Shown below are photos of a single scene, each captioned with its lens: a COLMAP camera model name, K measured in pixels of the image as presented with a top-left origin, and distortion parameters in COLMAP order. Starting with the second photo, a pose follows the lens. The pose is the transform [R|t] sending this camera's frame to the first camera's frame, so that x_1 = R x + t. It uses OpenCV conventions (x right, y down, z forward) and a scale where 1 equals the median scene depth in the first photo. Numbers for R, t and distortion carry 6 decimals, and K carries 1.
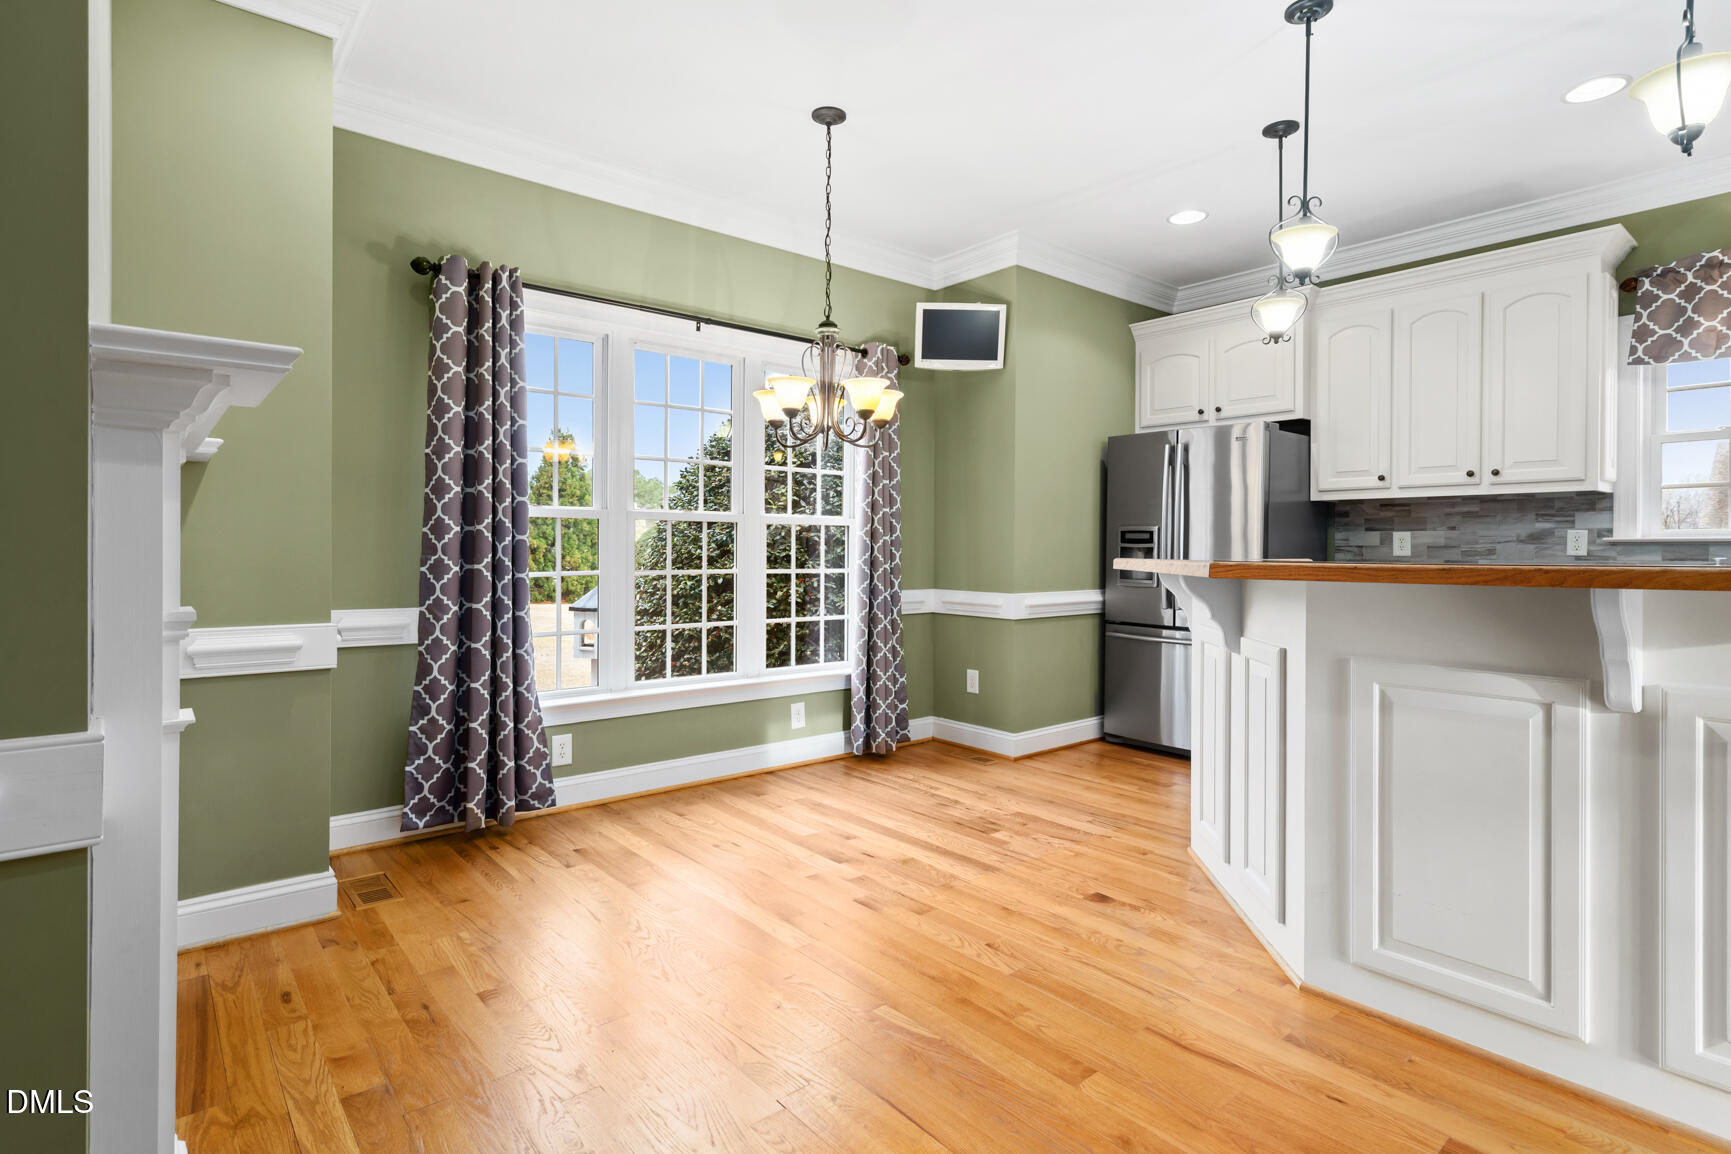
lens RADIAL K [[902.8, 0, 850.4], [0, 902.8, 563.7], [0, 0, 1]] dist [-0.023947, -0.000923]
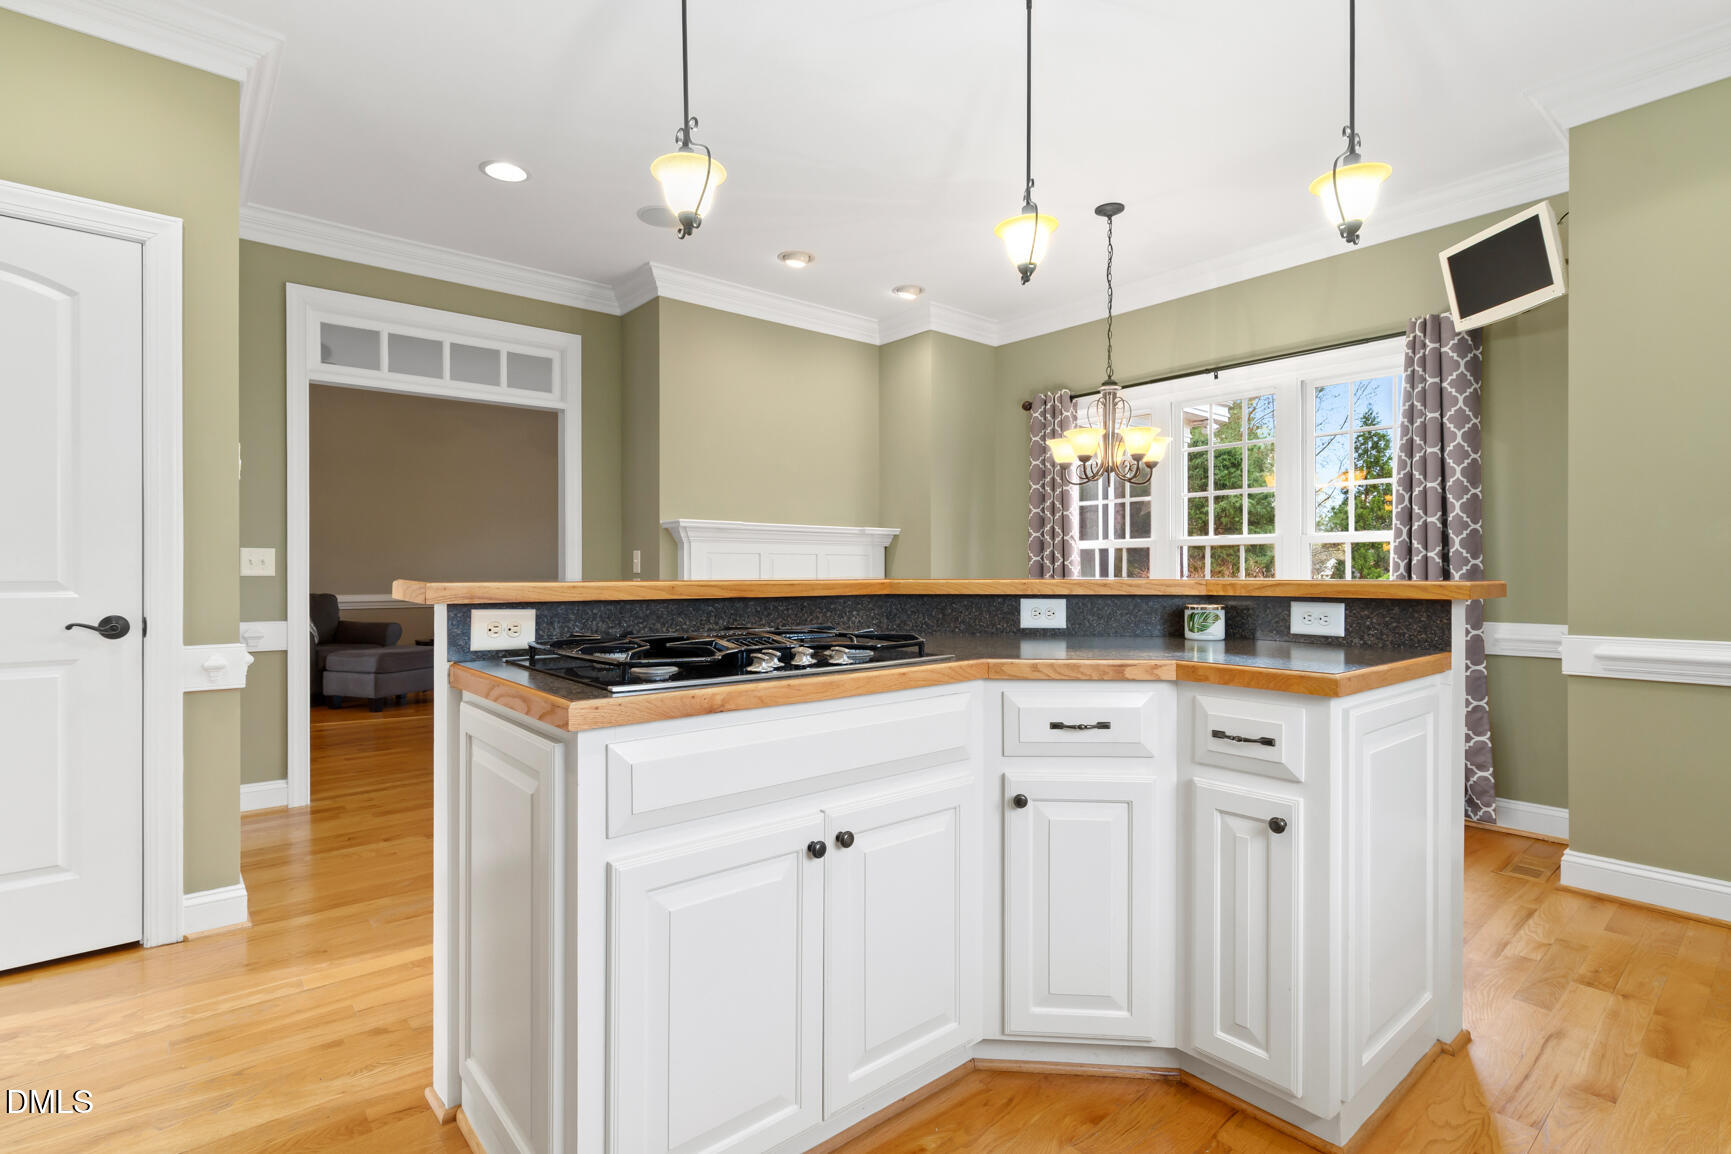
lens RADIAL K [[827.8, 0, 867.8], [0, 827.8, 573.5], [0, 0, 1]] dist [-0.018488, 0.003036]
pose [[0.003364, -0.005647, -0.999978, 0.927713], [-0.016118, 0.999854, -0.005700, 0.001900], [0.999864, 0.016137, 0.003273, 0.591642]]
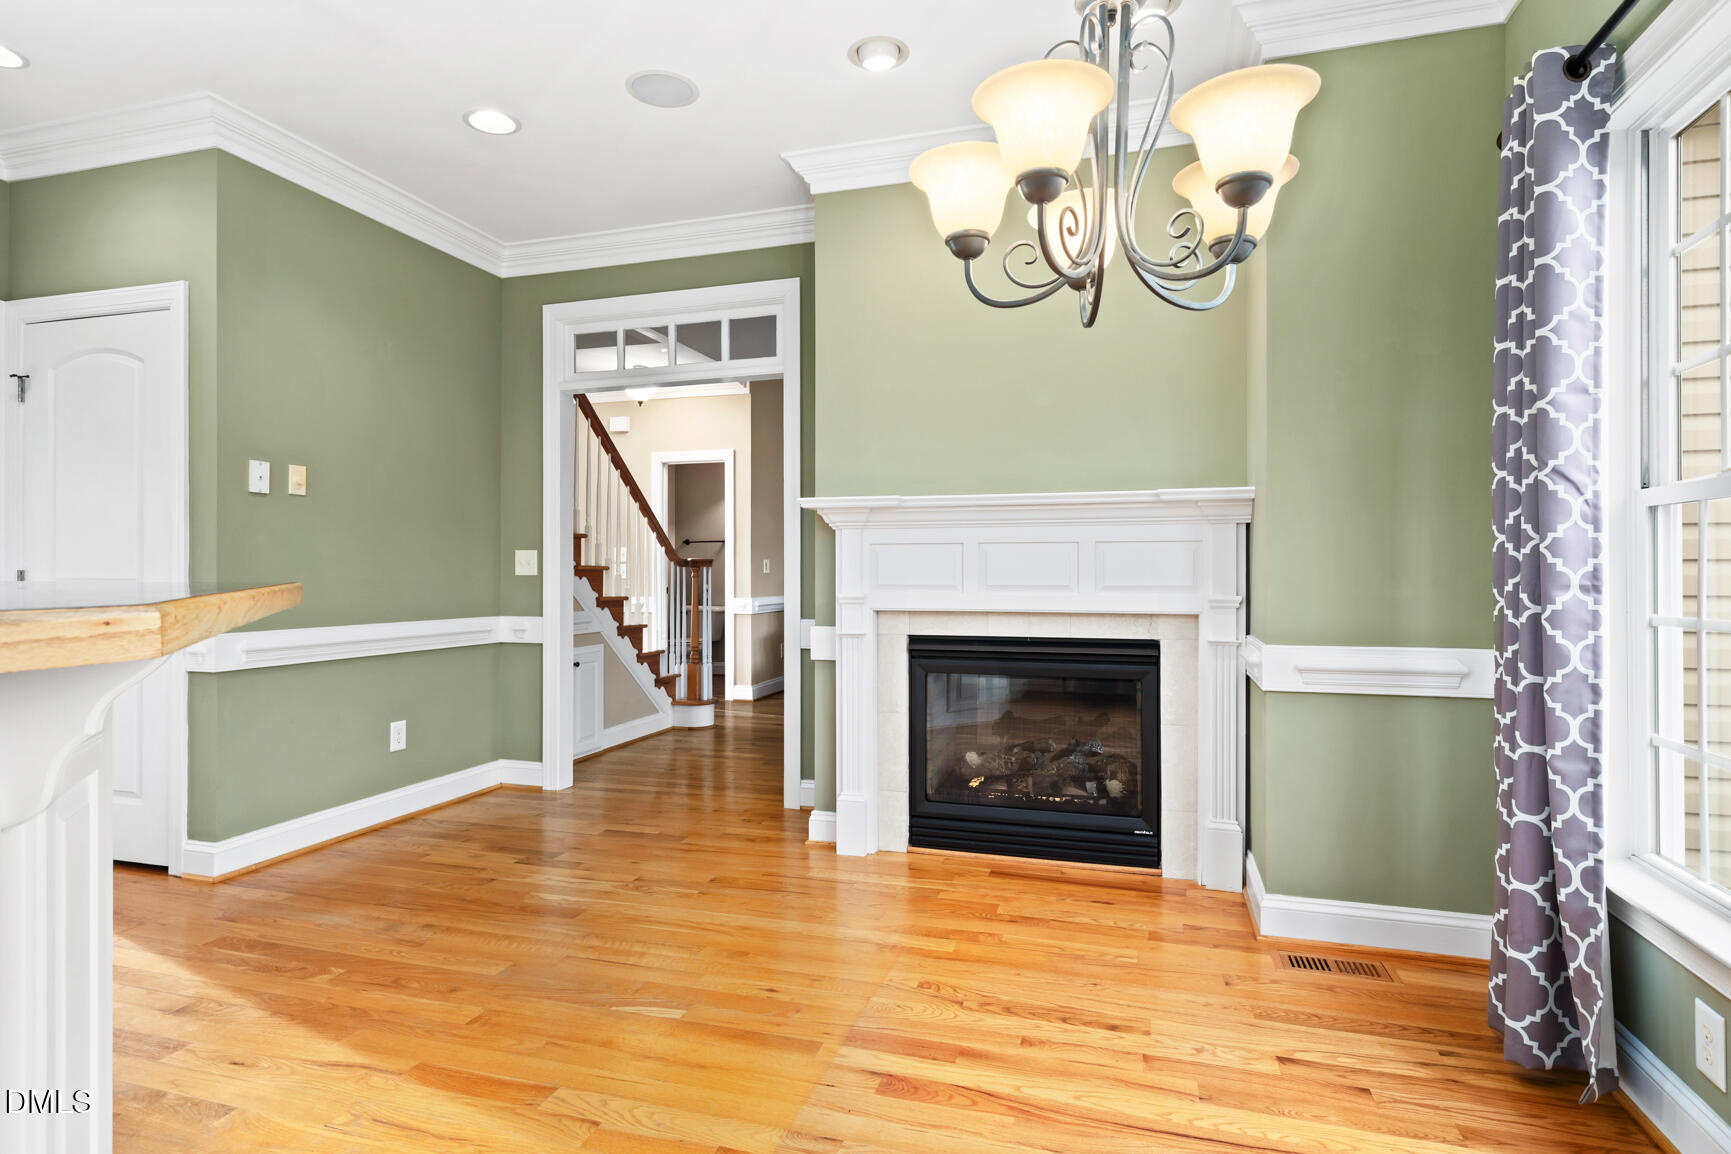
lens RADIAL K [[883.0, 0, 860.0], [0, 883.0, 574.6], [0, 0, 1]] dist [-0.013402, 0.003112]
pose [[-0.835149, -0.006047, -0.549991, 0.233492], [-0.015534, 0.999800, 0.012594, -0.011609], [0.549805, 0.019062, -0.835076, 1.082549]]
